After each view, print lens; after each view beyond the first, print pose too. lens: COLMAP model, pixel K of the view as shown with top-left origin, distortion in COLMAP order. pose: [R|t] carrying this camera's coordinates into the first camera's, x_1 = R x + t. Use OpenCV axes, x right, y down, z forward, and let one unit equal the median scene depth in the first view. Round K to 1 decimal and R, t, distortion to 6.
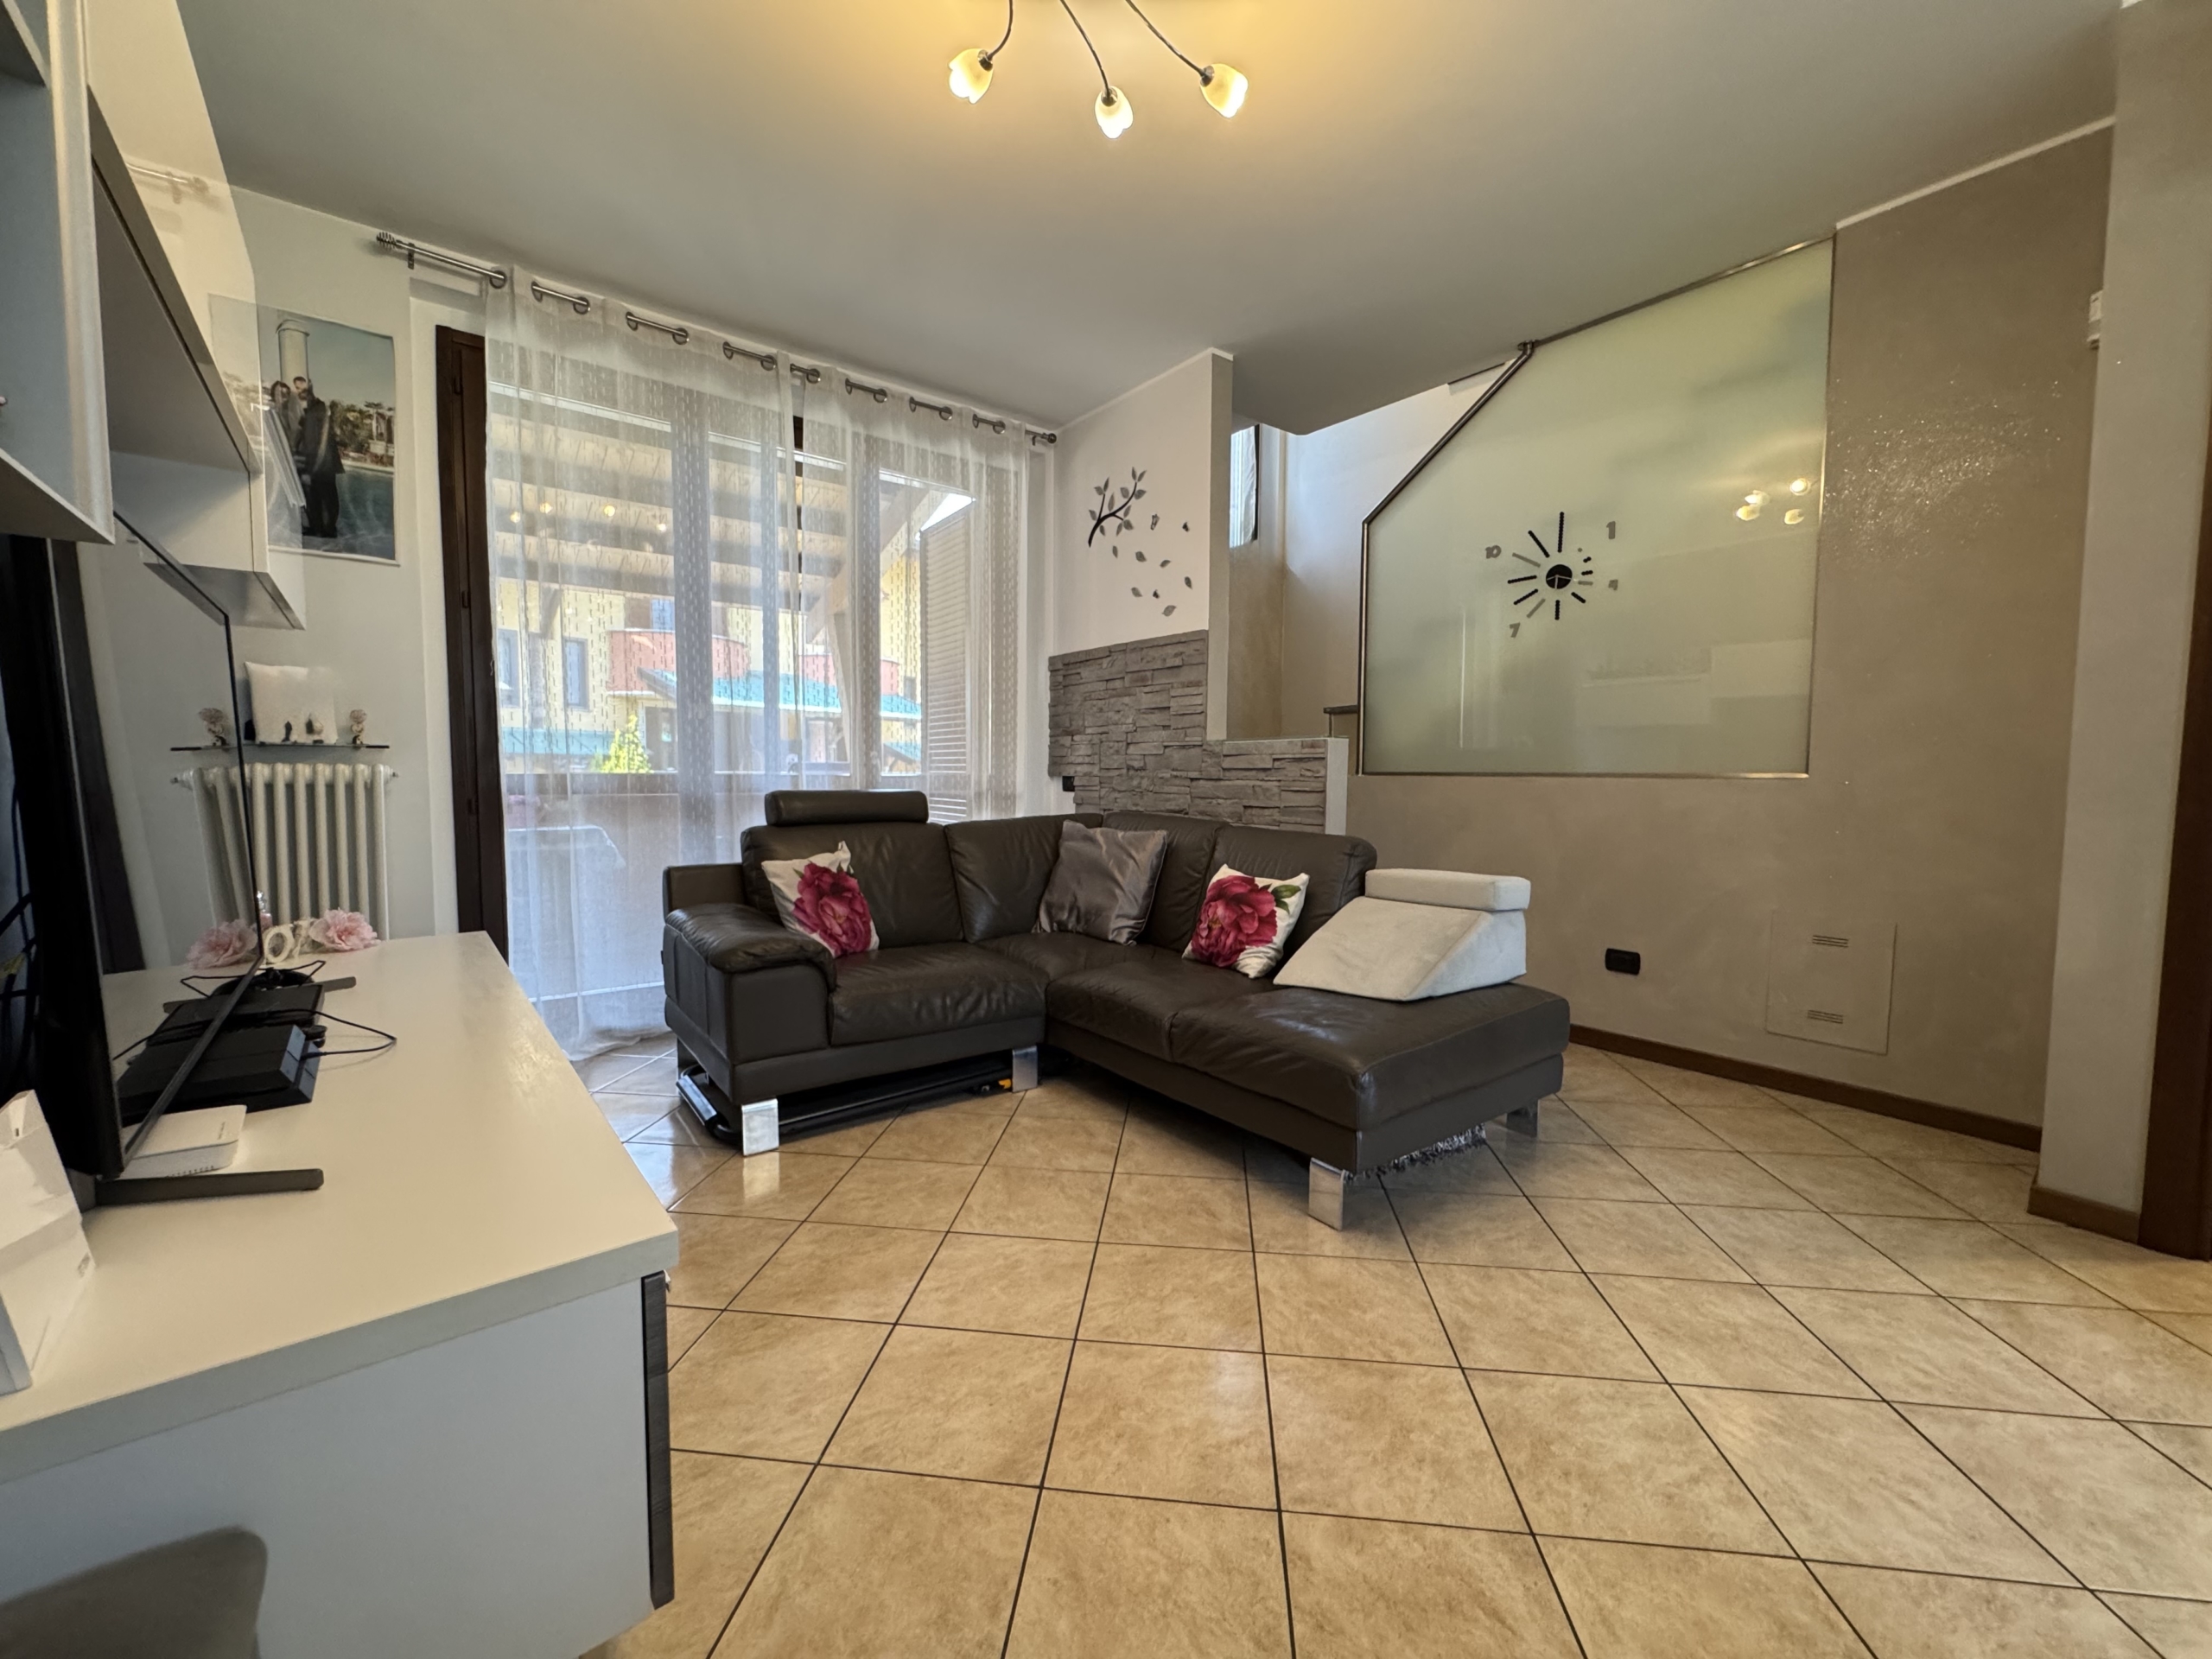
lens RADIAL K [[885.2, 0, 1104.5], [0, 885.2, 828.9], [0, 0, 1]] dist [-0.003820, -0.000069]
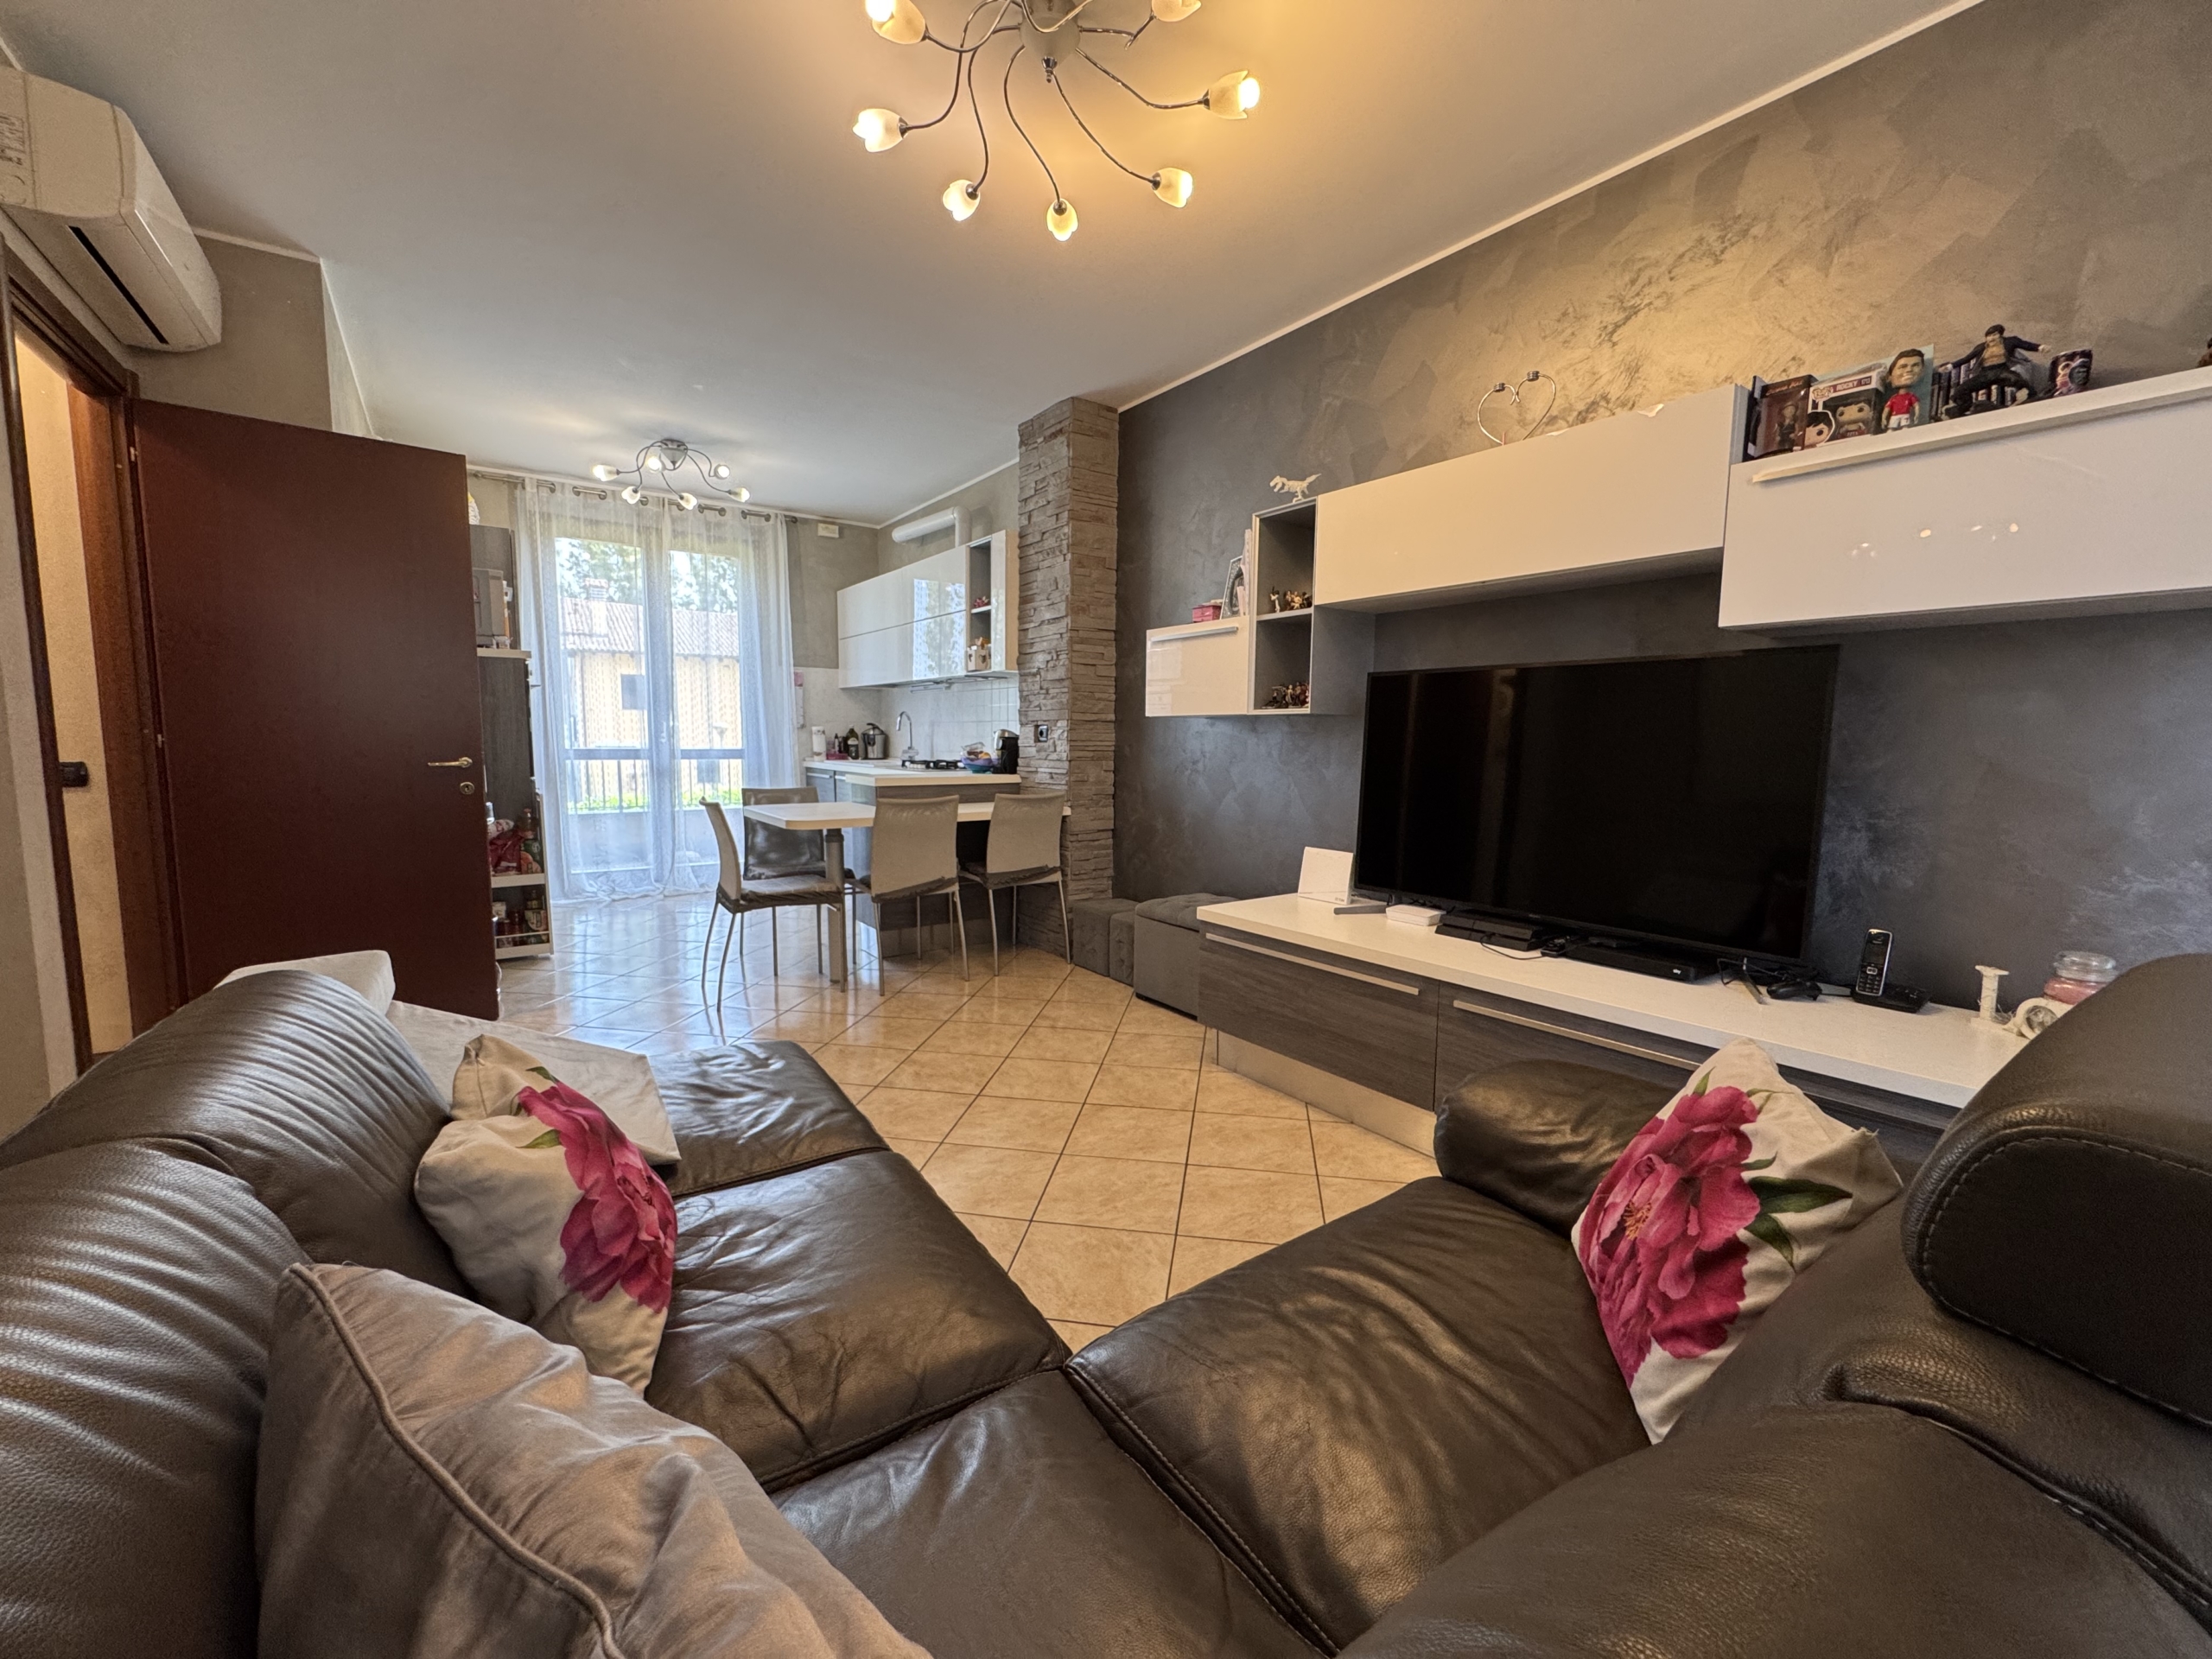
lens RADIAL K [[885.2, 0, 1104.5], [0, 885.2, 828.9], [0, 0, 1]] dist [-0.003820, -0.000069]
pose [[-0.998710, -0.023208, 0.045167, -0.076866], [-0.015351, 0.985819, 0.167110, -0.101721], [-0.048405, 0.166202, -0.984903, 1.140003]]
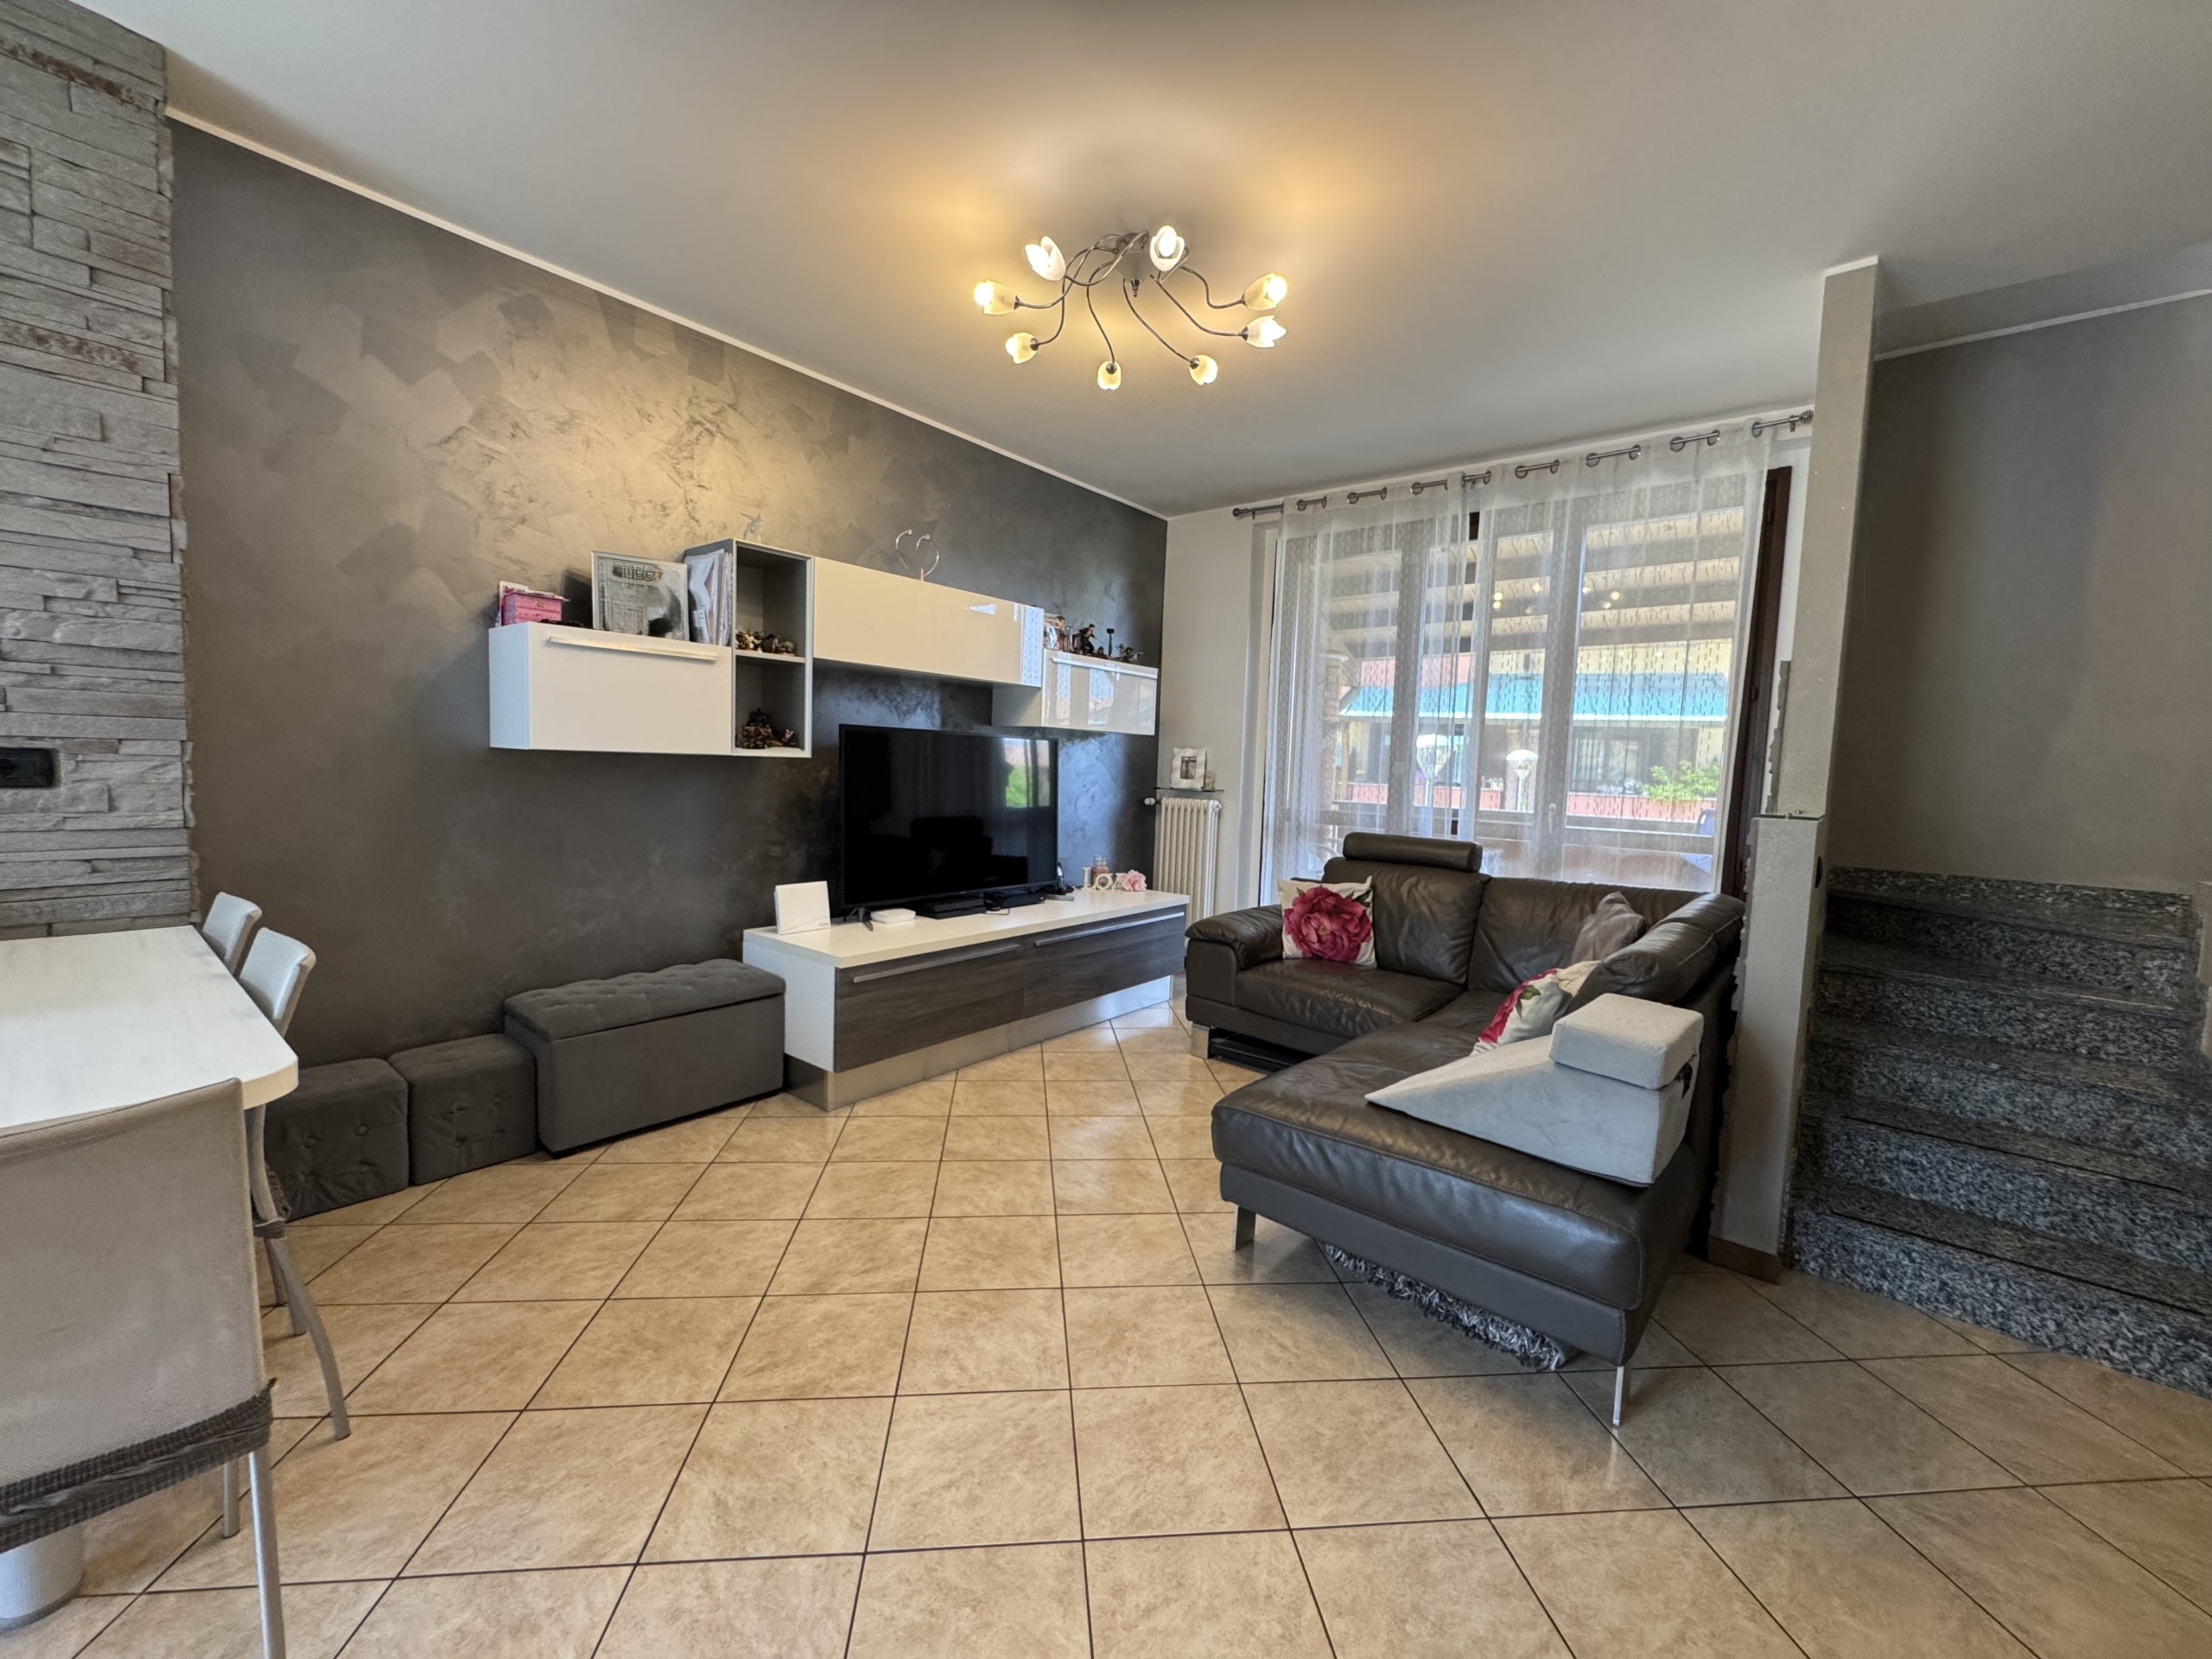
lens RADIAL K [[885.2, 0, 1104.5], [0, 885.2, 828.9], [0, 0, 1]] dist [-0.003820, -0.000069]
pose [[0.210905, 0.073093, -0.974770, 0.770957], [-0.097481, 0.993802, 0.053429, -0.075944], [0.972634, 0.083753, 0.216724, 0.325822]]
